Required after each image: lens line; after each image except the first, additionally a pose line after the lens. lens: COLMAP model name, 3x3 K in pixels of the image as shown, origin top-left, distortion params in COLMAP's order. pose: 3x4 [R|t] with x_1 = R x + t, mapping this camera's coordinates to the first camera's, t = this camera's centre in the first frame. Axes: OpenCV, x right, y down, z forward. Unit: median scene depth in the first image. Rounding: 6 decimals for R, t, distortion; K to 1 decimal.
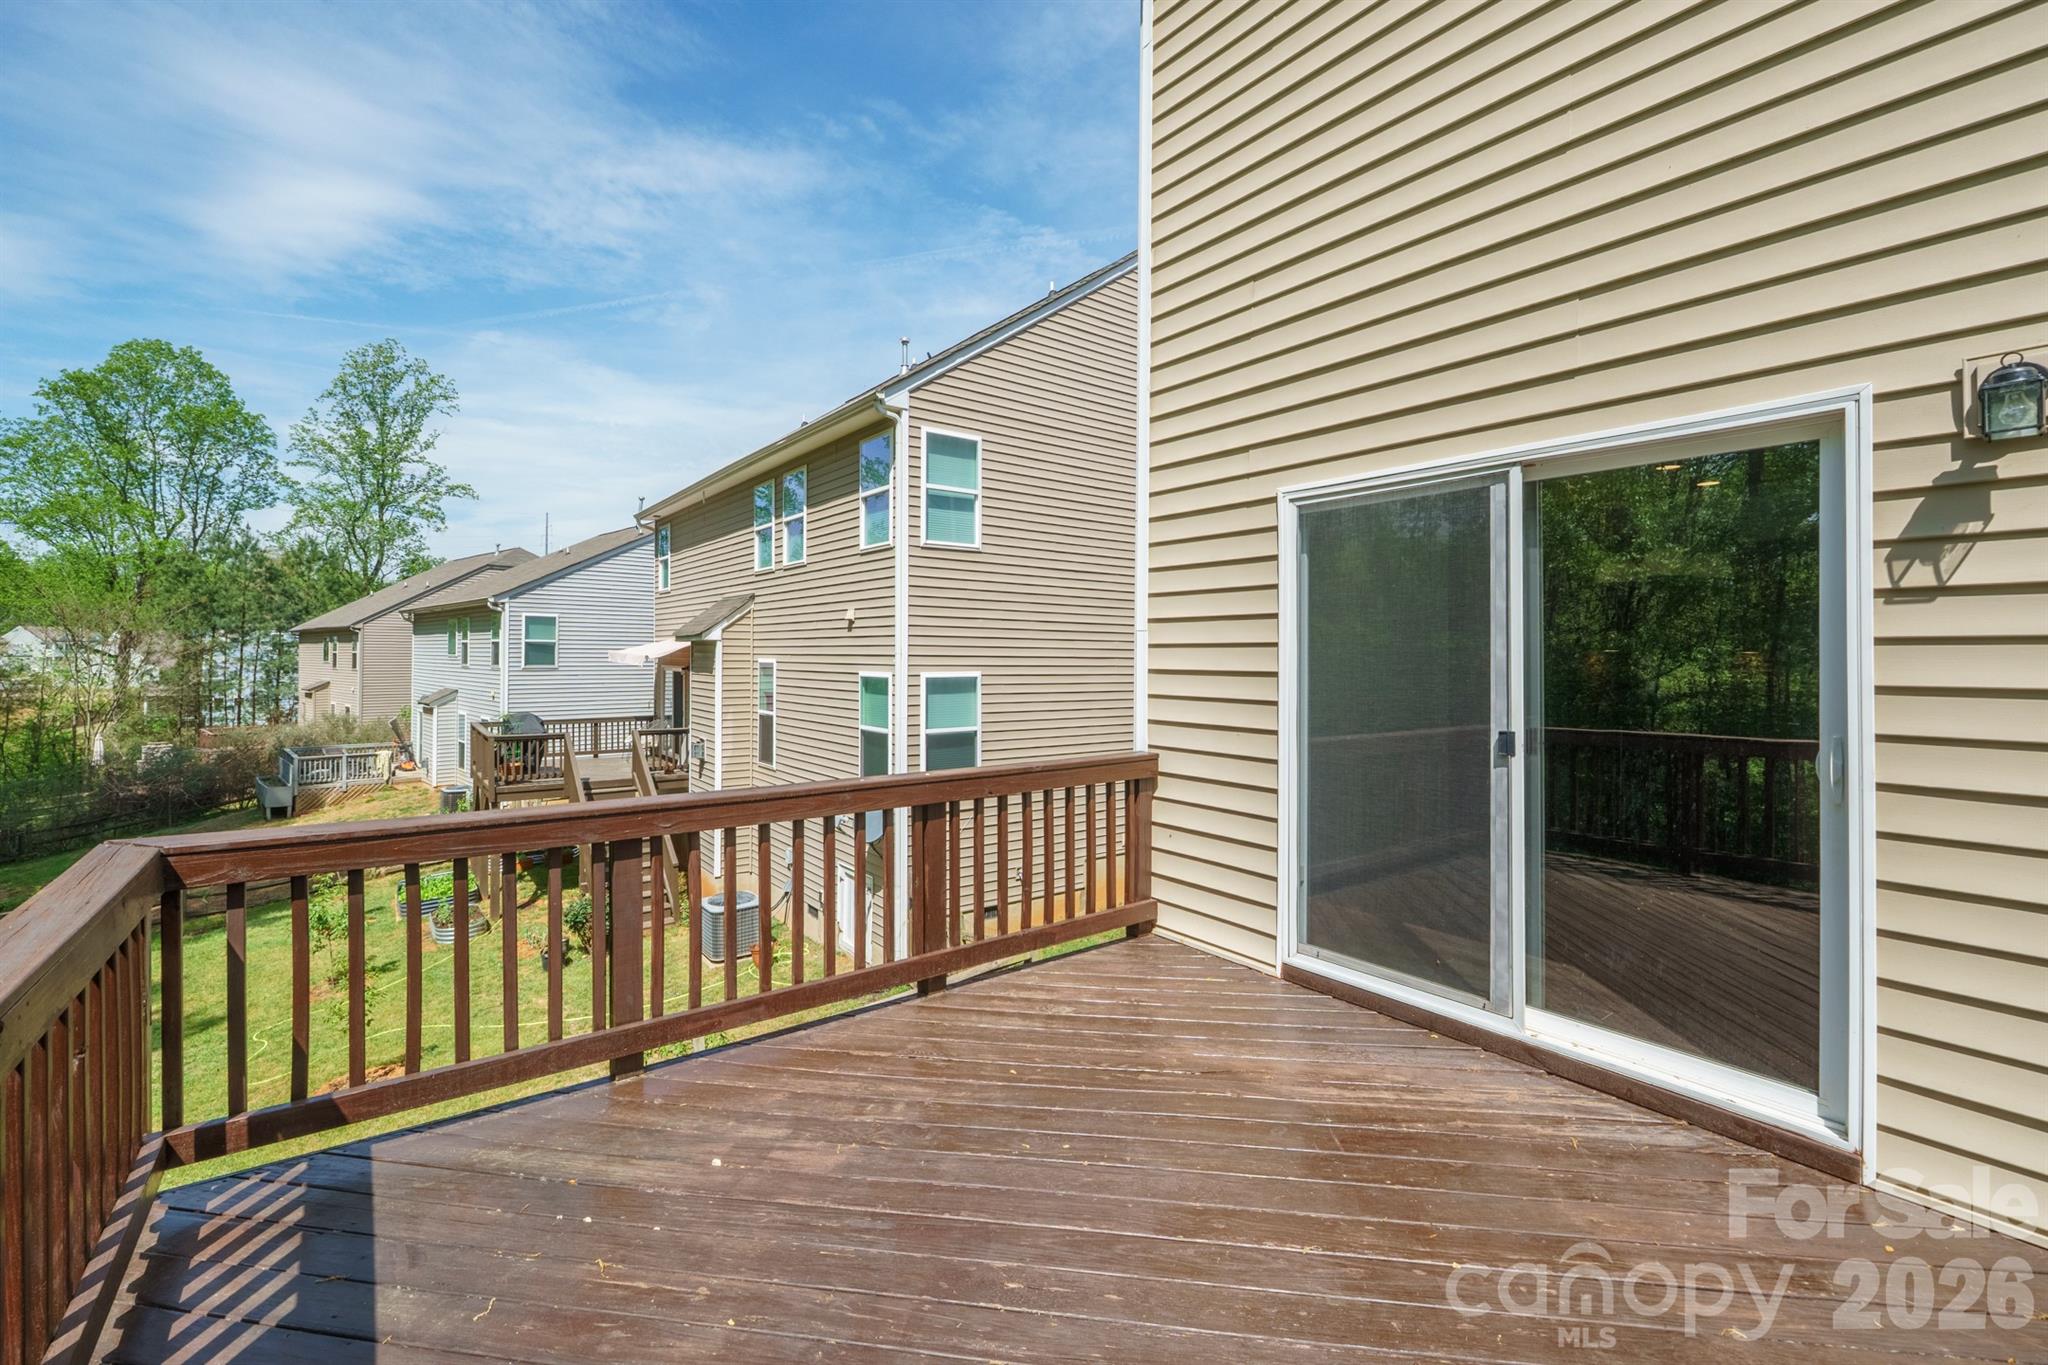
lens RADIAL K [[880.4, 0, 1021.1], [0, 880.4, 670.3], [0, 0, 1]] dist [-0.015215, 0.000183]
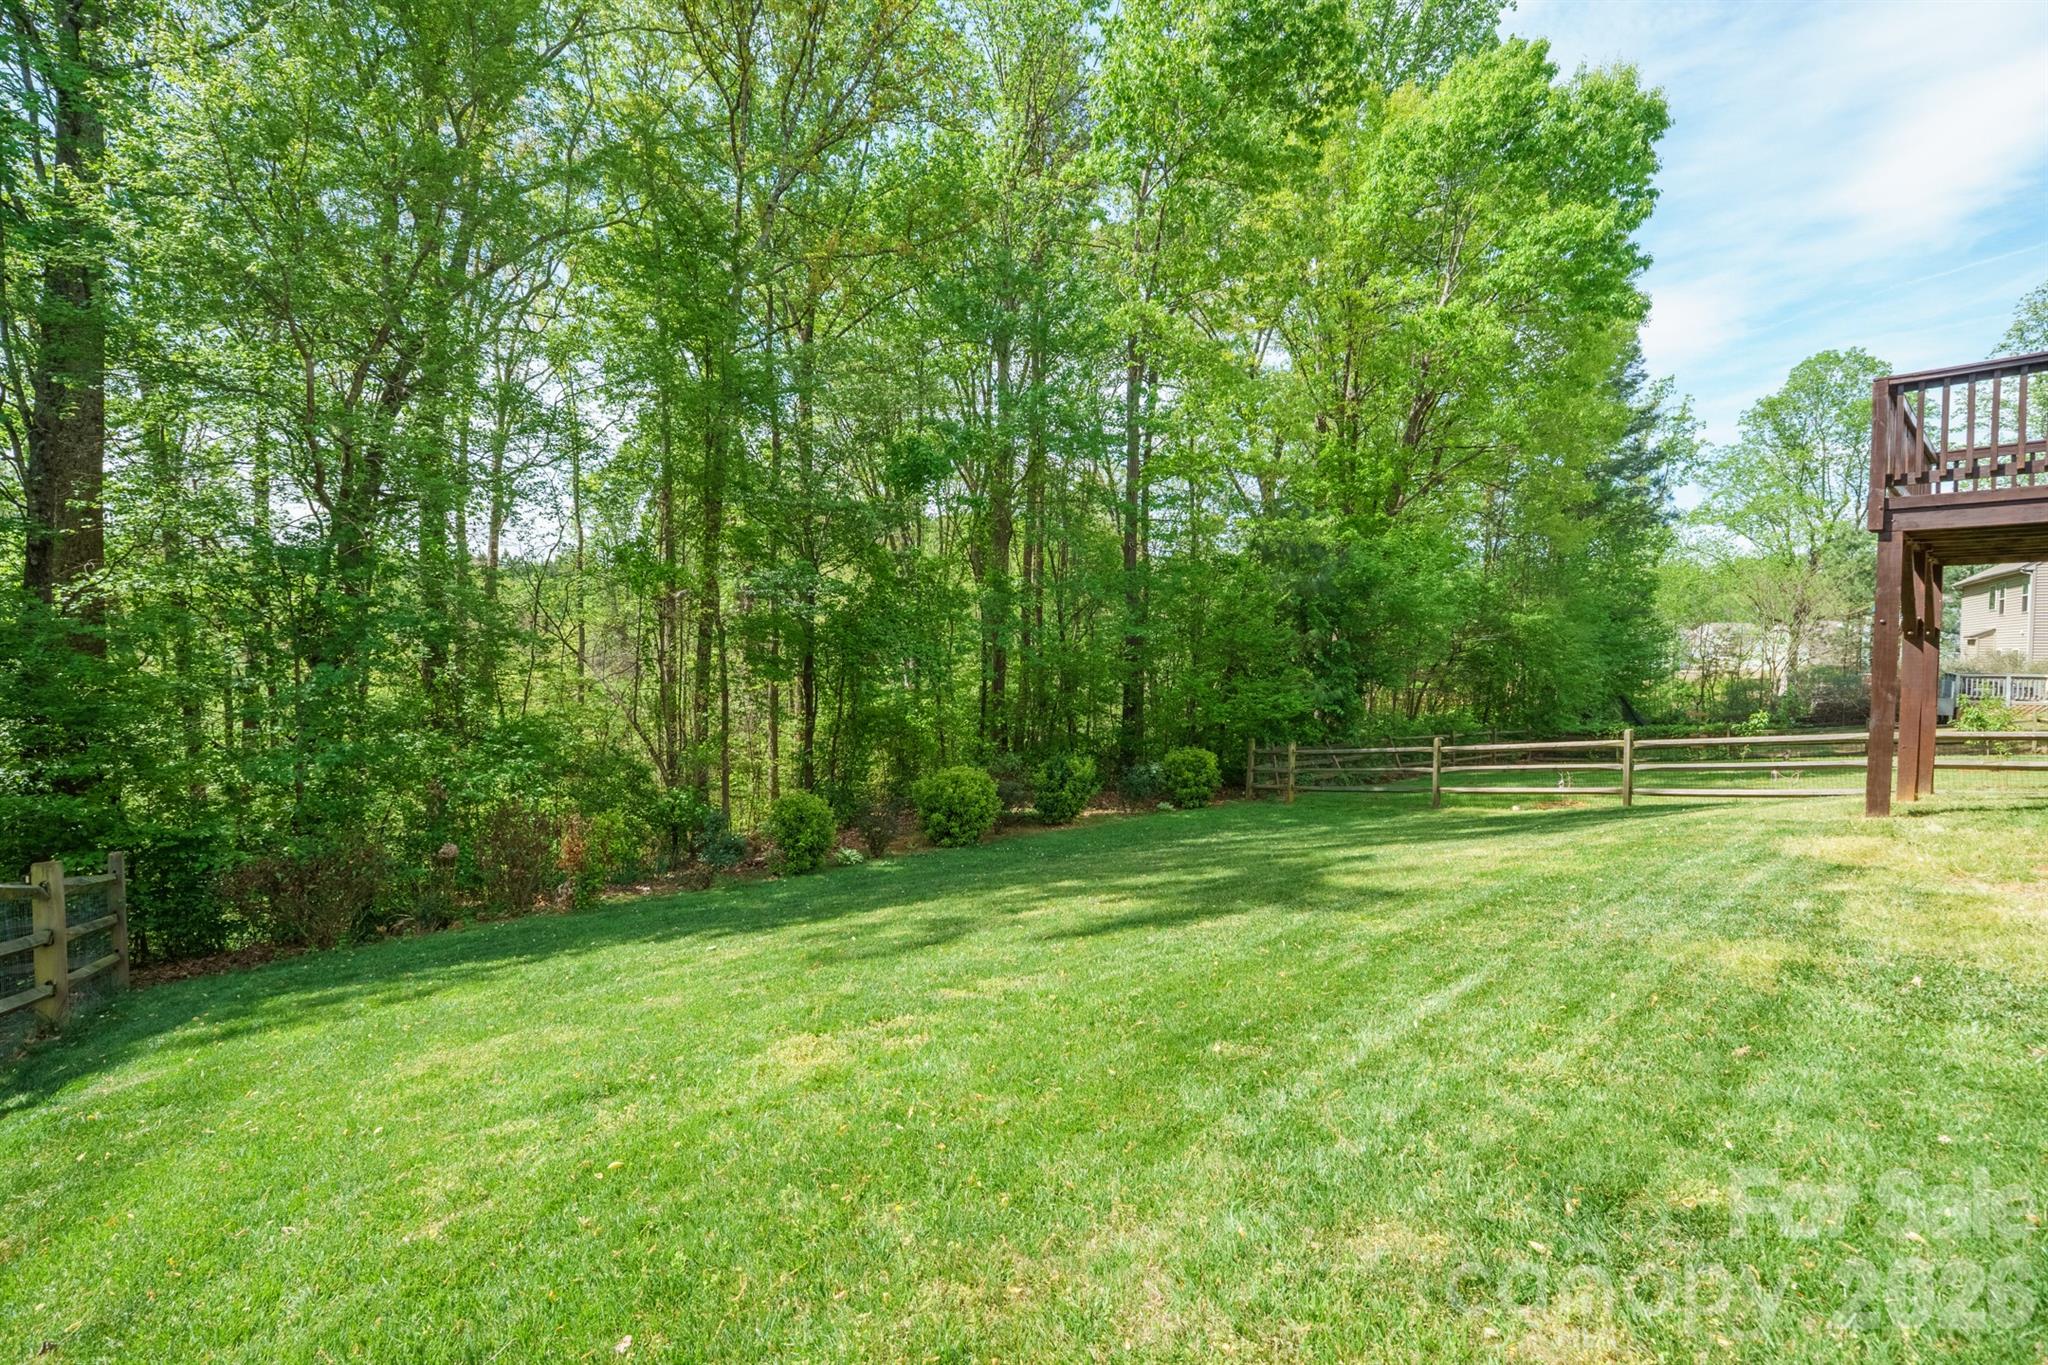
lens RADIAL K [[880.4, 0, 1022.8], [0, 880.4, 679.9], [0, 0, 1]] dist [-0.015215, 0.000183]
pose [[0.058295, 0.028307, -0.997898, 0.112265], [-0.009351, 0.999570, 0.027808, 0.036486], [0.998256, 0.007710, 0.058535, -0.144143]]
